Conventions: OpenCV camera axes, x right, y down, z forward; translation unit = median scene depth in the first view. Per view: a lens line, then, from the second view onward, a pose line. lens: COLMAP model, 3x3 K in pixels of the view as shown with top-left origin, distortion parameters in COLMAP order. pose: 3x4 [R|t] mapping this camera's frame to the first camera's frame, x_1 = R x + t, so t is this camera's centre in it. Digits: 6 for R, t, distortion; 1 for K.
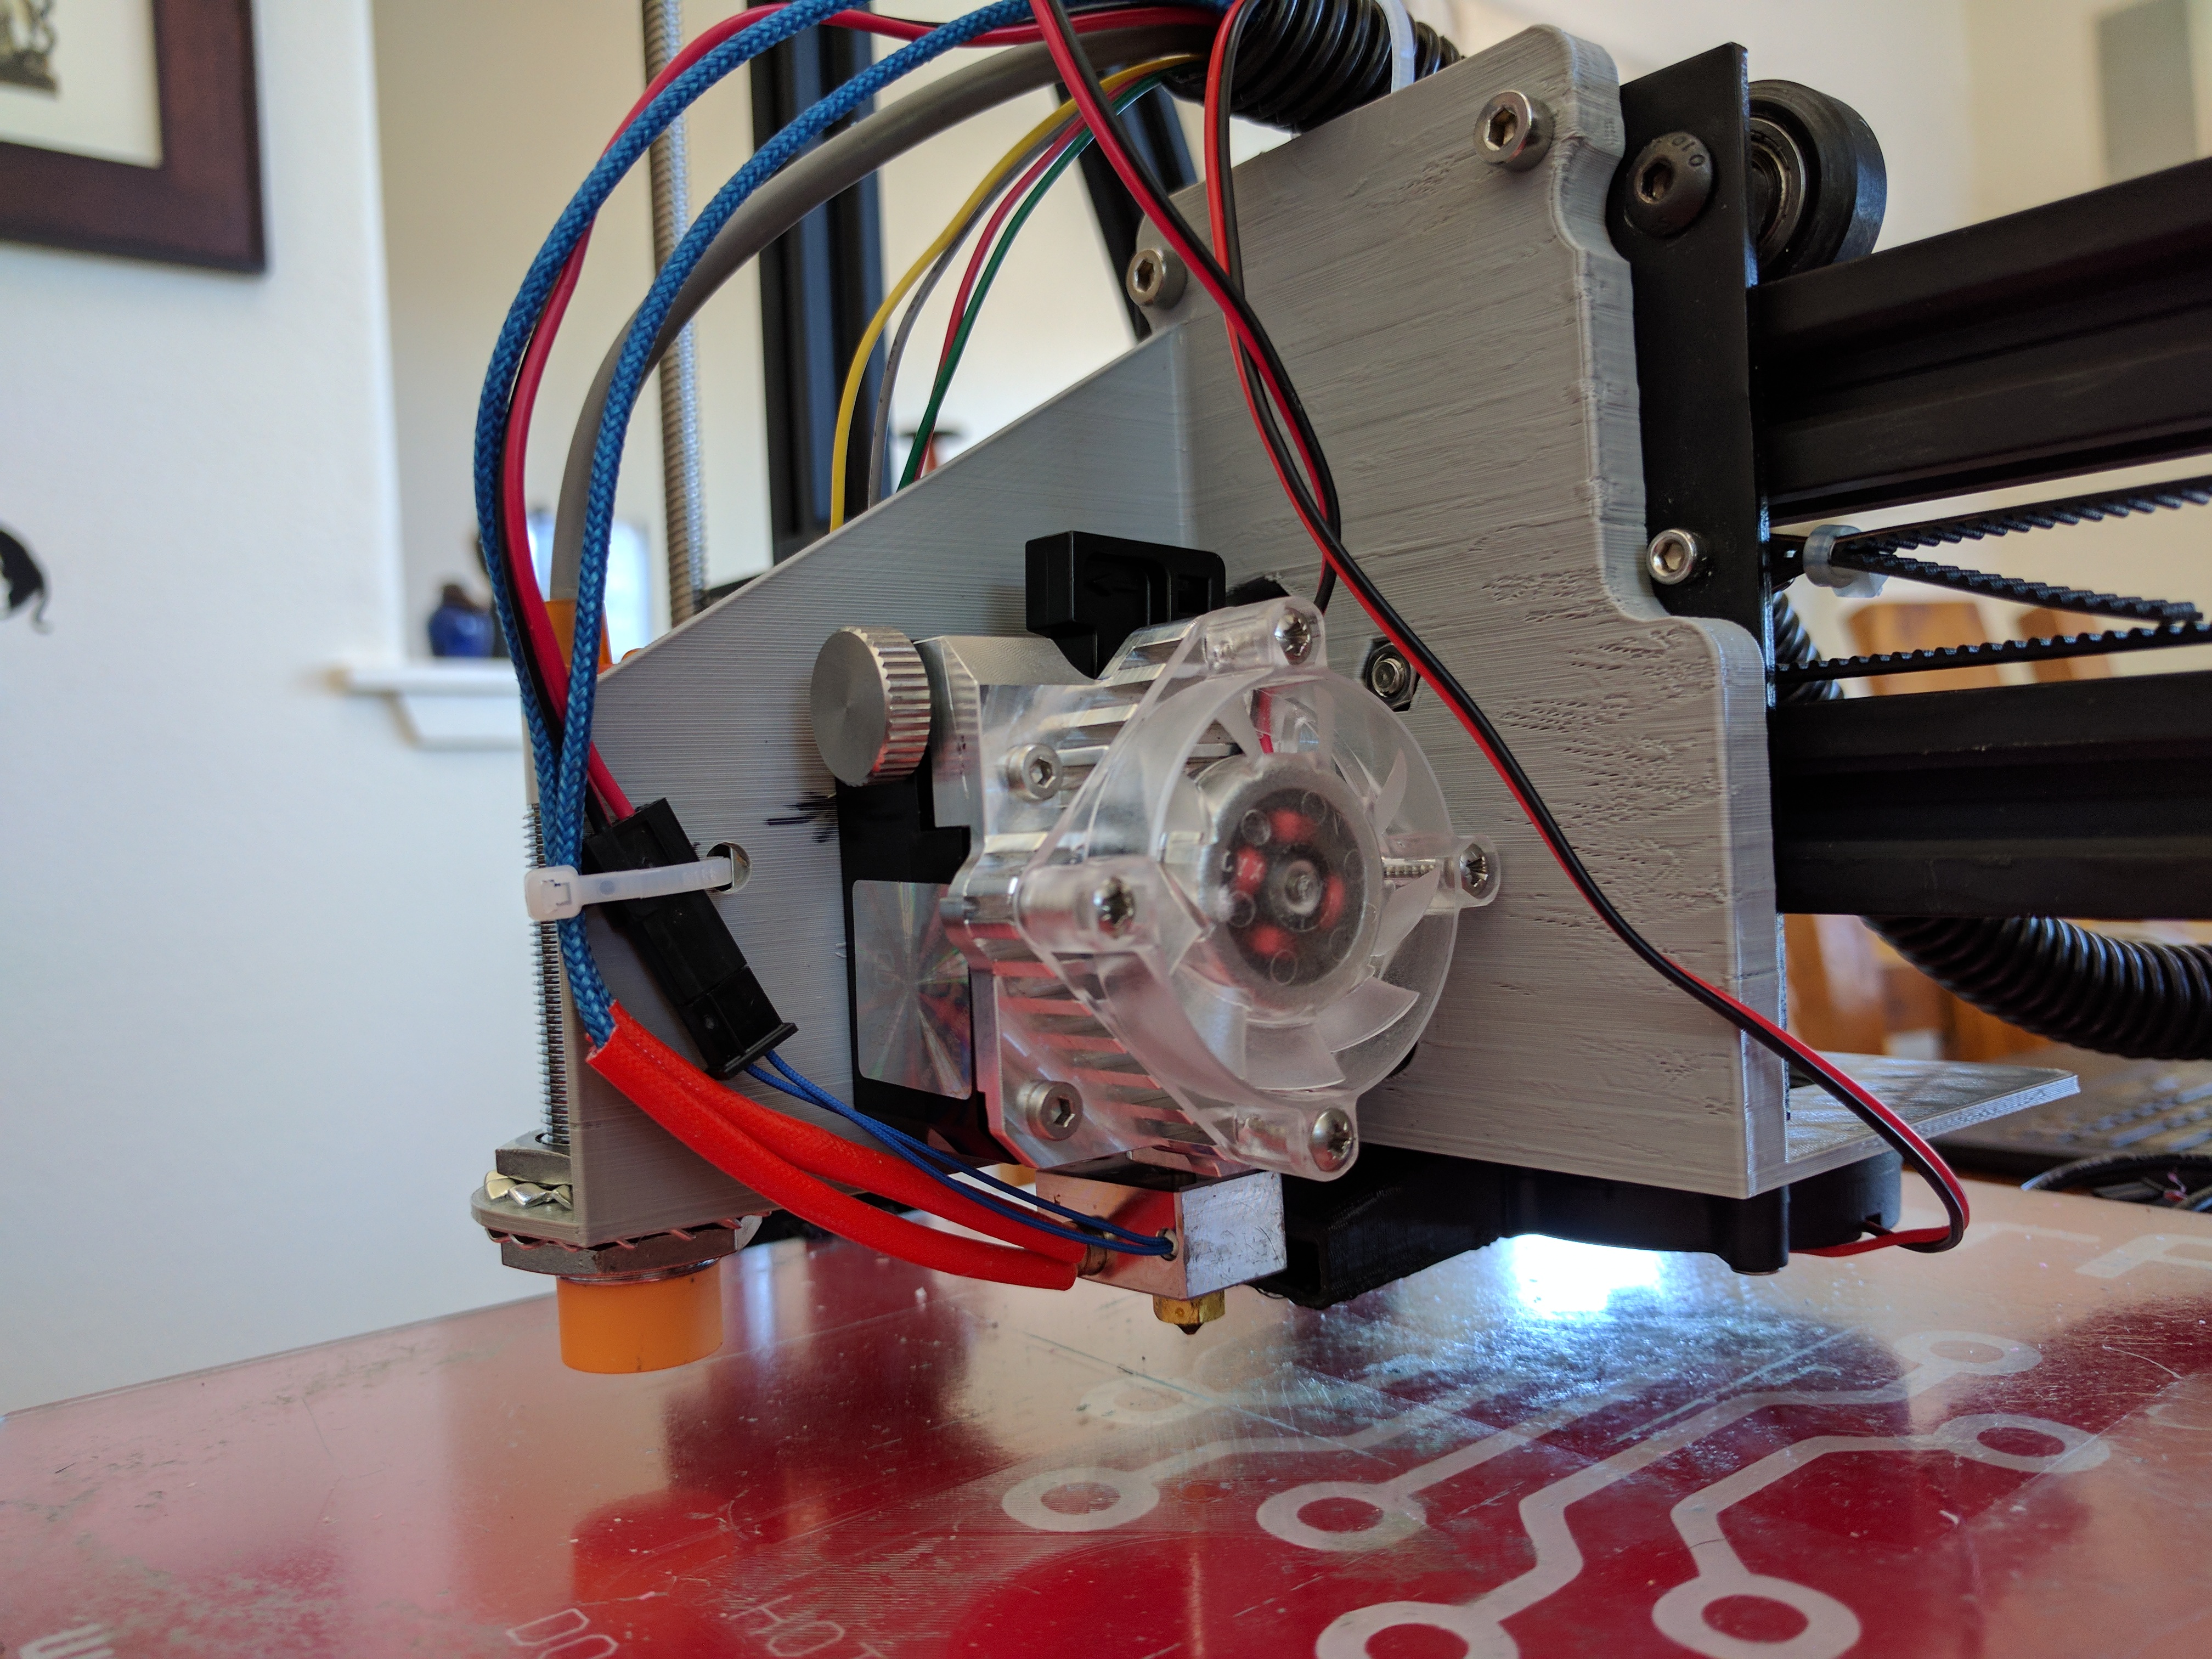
lens RADIAL K [[1726.3, 0, 1106.0], [0, 1726.3, 829.5], [0, 0, 1]] dist [-0.000250, -0.001189]
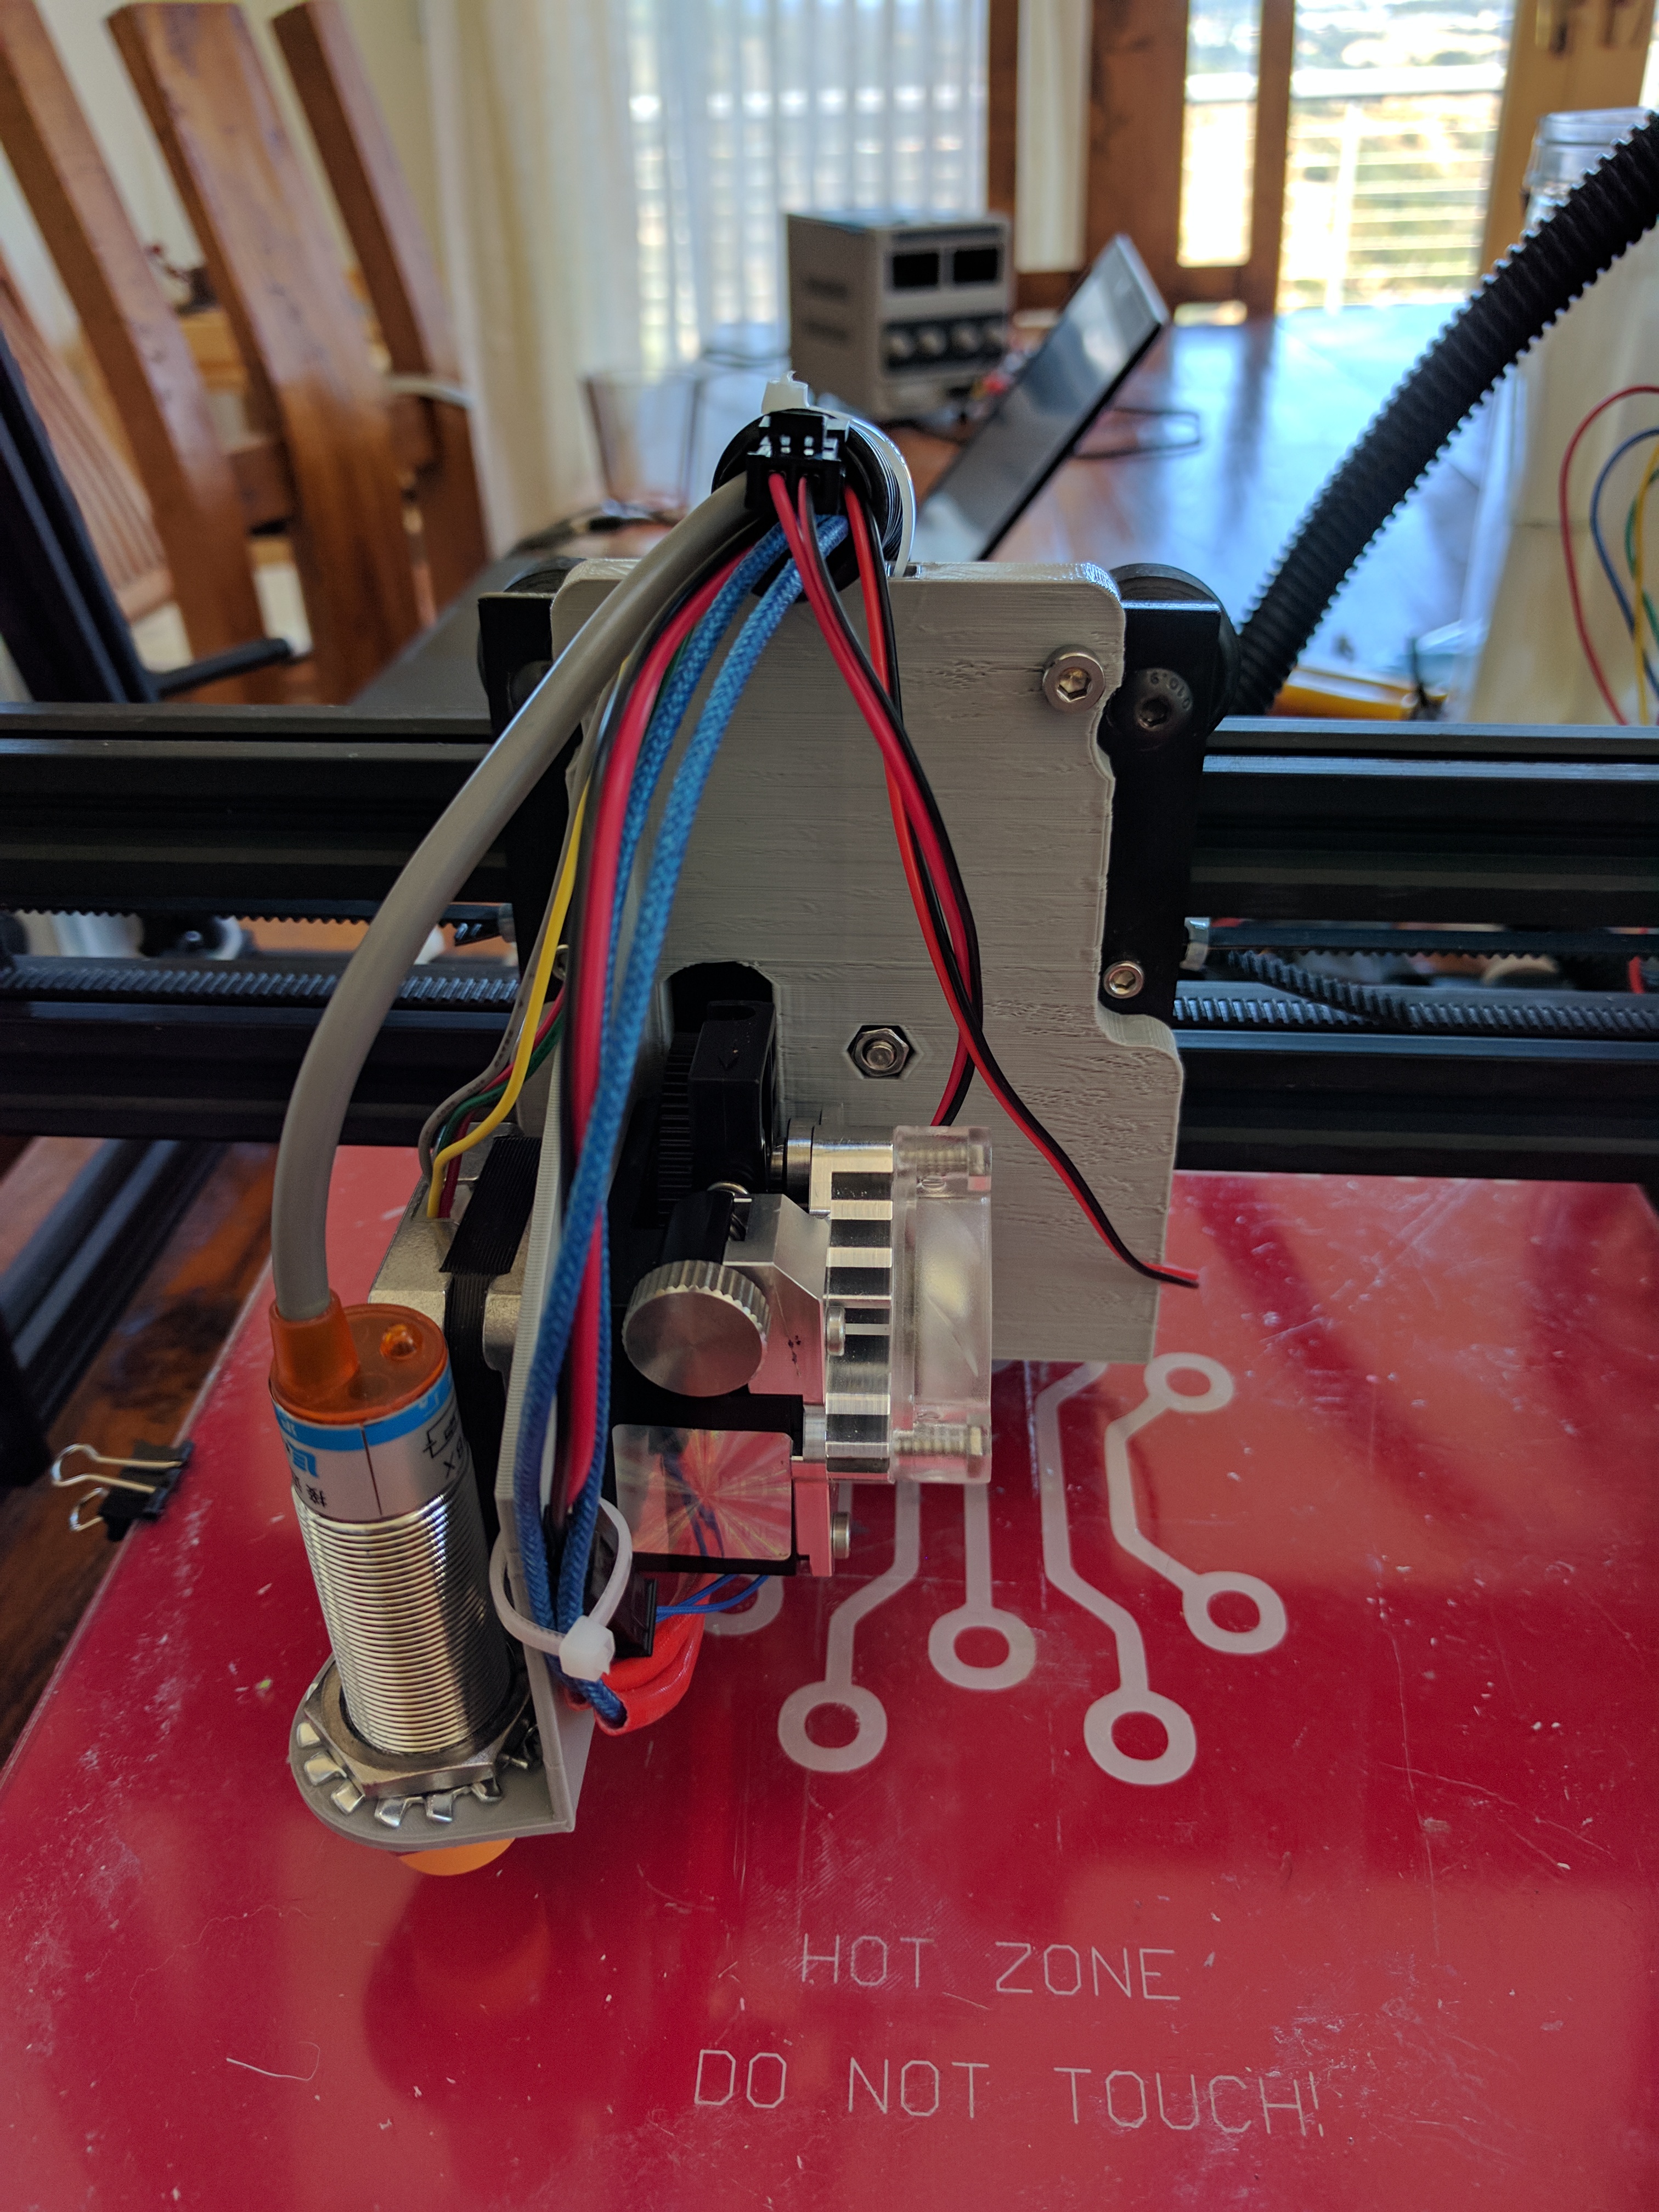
lens RADIAL K [[1726.3, 0, 829.5], [0, 1726.3, 1106.0], [0, 0, 1]] dist [-0.000250, -0.001189]
pose [[0.680981, -0.349901, 0.643299, -0.756740], [-0.009464, 0.874185, 0.485502, -0.749001], [-0.732240, -0.336706, 0.591992, 0.345048]]
